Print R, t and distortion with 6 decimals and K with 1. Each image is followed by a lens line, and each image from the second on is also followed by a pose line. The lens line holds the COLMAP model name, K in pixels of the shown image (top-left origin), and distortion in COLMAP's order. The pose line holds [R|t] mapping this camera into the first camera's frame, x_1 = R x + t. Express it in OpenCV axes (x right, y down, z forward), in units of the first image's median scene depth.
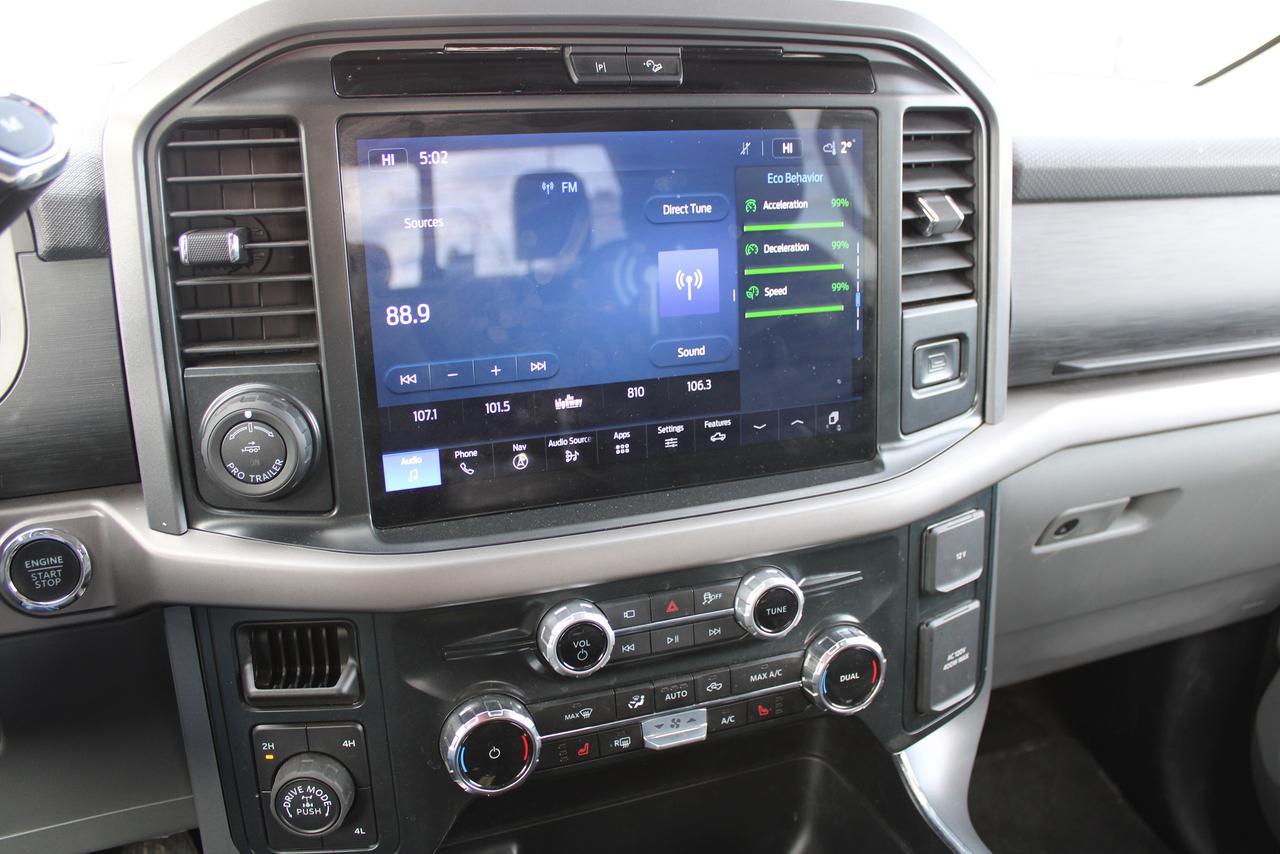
lens RADIAL K [[1071.6, 0, 640.0], [0, 1071.6, 427.0], [0, 0, 1]] dist [-0.179545, 0.155818]
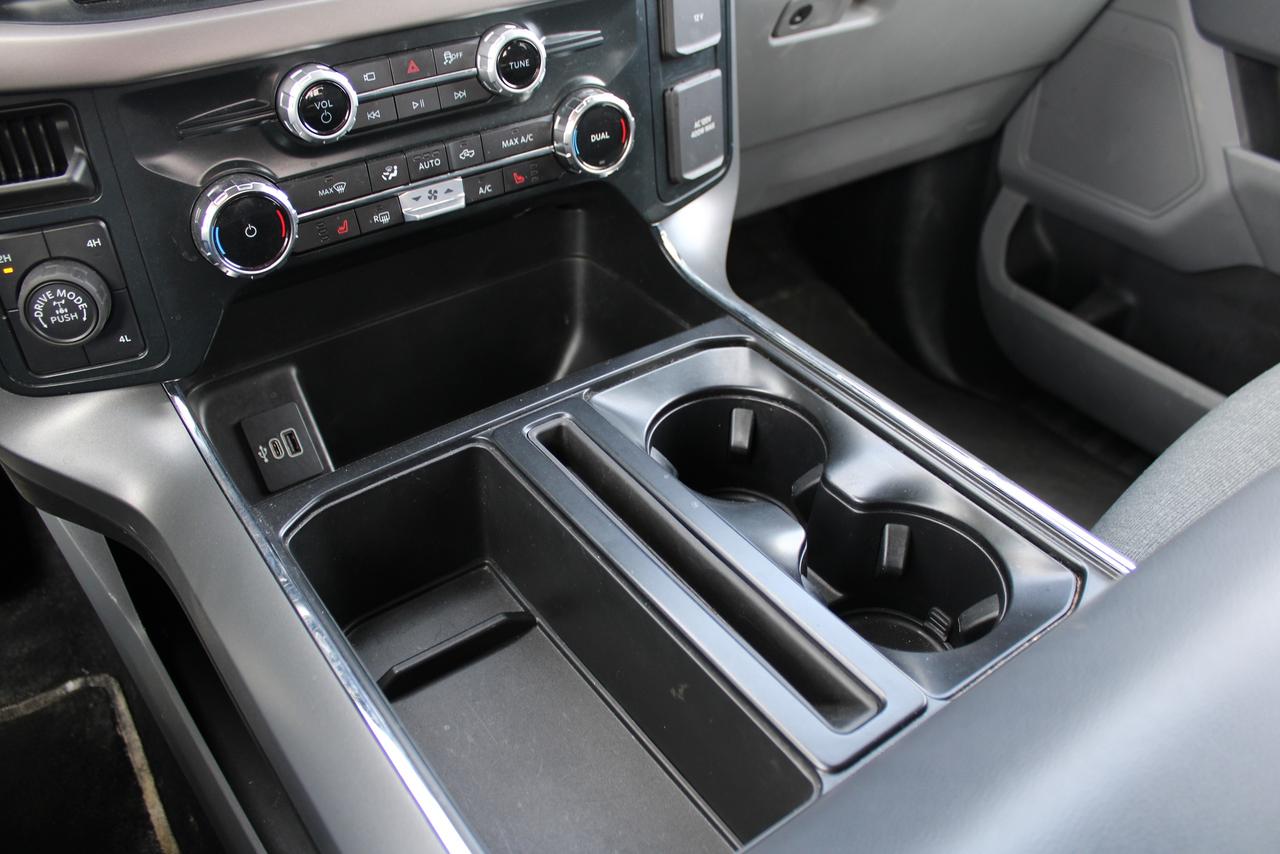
lens RADIAL K [[1071.6, 0, 640.0], [0, 1071.6, 427.0], [0, 0, 1]] dist [-0.179545, 0.155818]
pose [[0.968007, -0.152149, 0.199534, -0.008842], [0.083439, 0.945121, 0.315887, 0.184405], [-0.236645, -0.289132, 0.927578, -0.029201]]
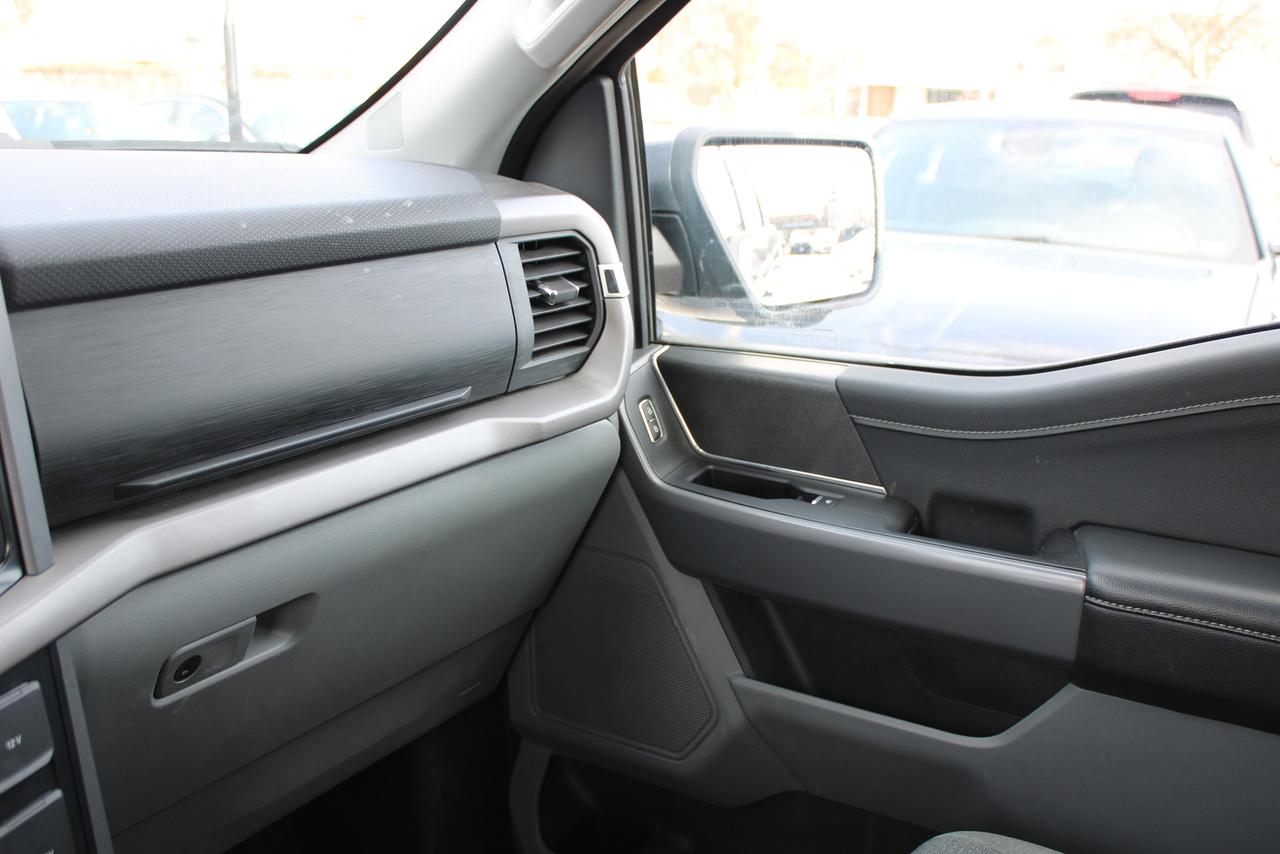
lens RADIAL K [[1234.3, 0, 659.7], [0, 1234.3, 424.2], [0, 0, 1]] dist [-0.081025, -0.005740]
pose [[0.795967, -0.149434, 0.586606, 0.211468], [0.203801, 0.978633, -0.027238, 0.008366], [-0.570001, 0.141231, 0.809415, -0.074878]]
